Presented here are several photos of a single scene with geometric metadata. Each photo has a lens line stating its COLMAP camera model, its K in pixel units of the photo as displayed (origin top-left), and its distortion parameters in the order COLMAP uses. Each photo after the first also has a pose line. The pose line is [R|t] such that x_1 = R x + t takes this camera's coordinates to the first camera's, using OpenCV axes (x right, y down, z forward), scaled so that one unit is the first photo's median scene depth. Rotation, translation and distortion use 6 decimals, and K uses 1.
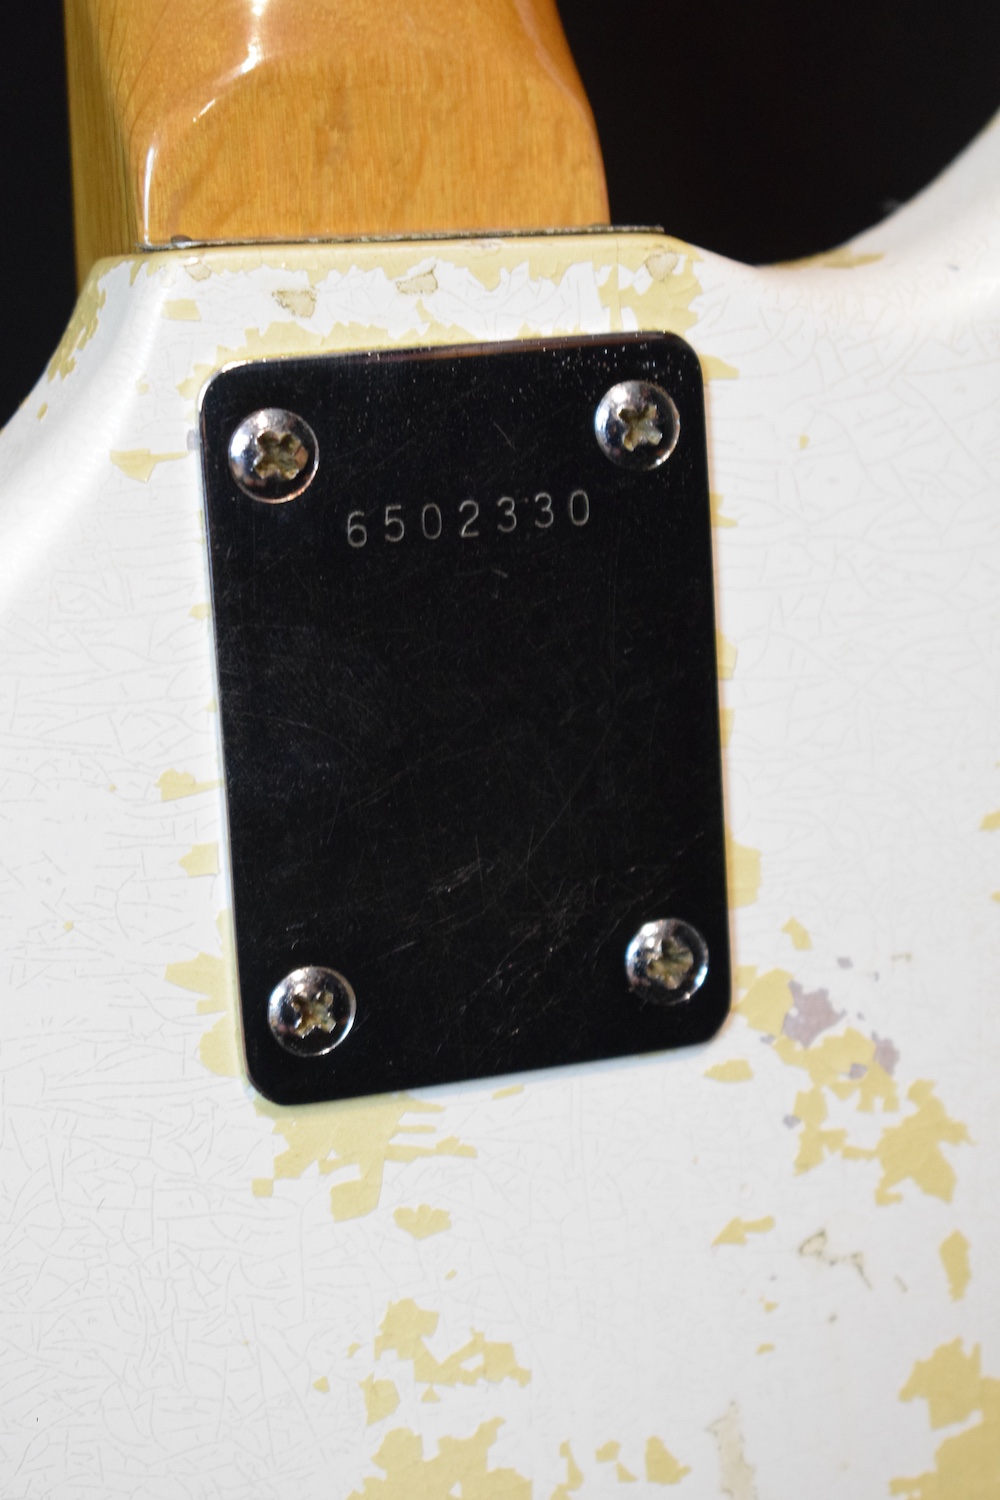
lens RADIAL K [[3377.2, 0, 497.3], [0, 3377.2, 747.2], [0, 0, 1]] dist [0.068449, 0.000000]
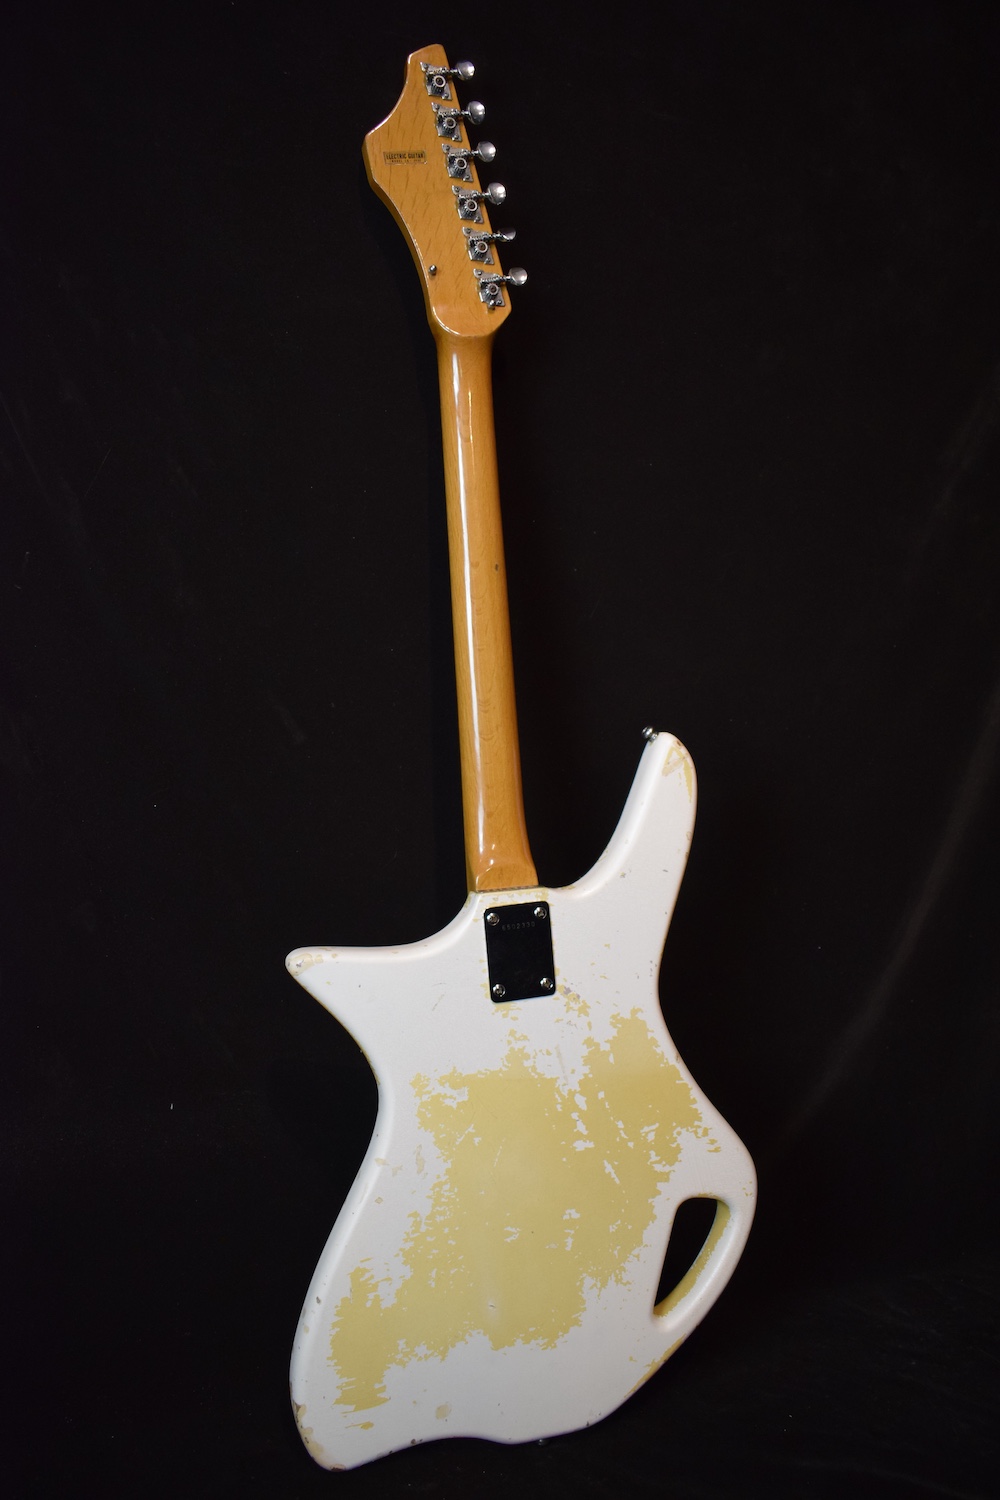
lens RADIAL K [[1190.4, 0, 494.0], [0, 1190.4, 762.3], [0, 0, 1]] dist [-0.090009, 0.015623]
pose [[0.996128, -0.024581, -0.084403, 0.172630], [0.012738, 0.990337, -0.138094, -0.062827], [0.086982, 0.136485, 0.986816, -1.723232]]
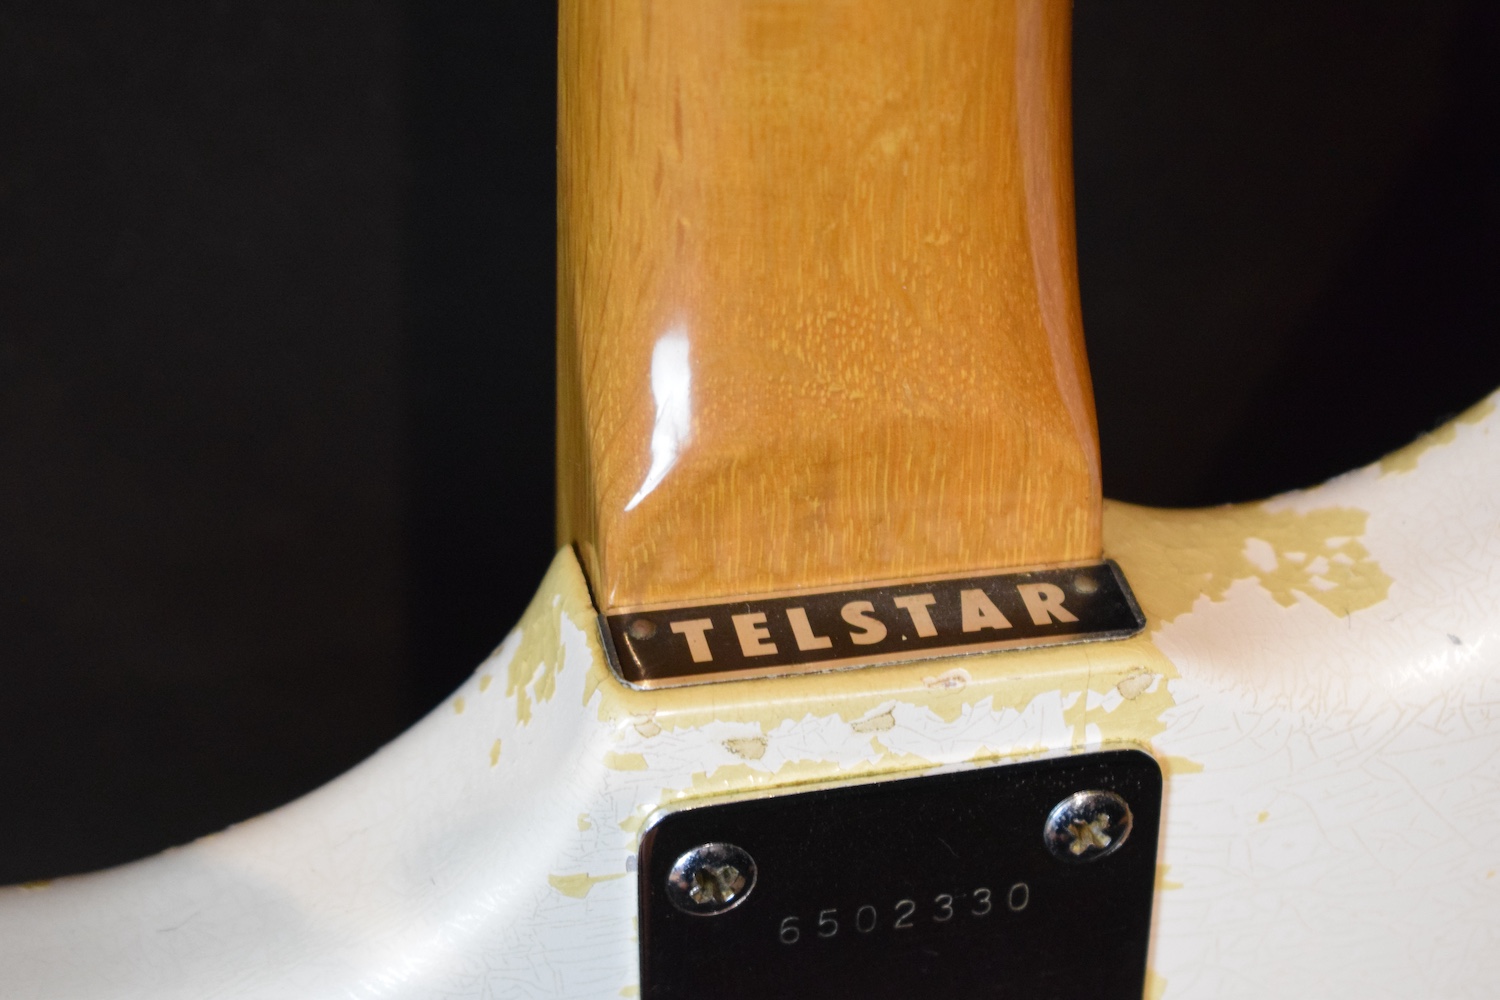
lens RADIAL K [[3377.2, 0, 757.8], [0, 3377.2, 501.5], [0, 0, 1]] dist [0.068449, 0.000000]
pose [[0.987881, 0.132237, -0.081263, 0.013772], [-0.083573, 0.894377, 0.439437, -0.605292], [0.130790, -0.427320, 0.894590, 0.144319]]
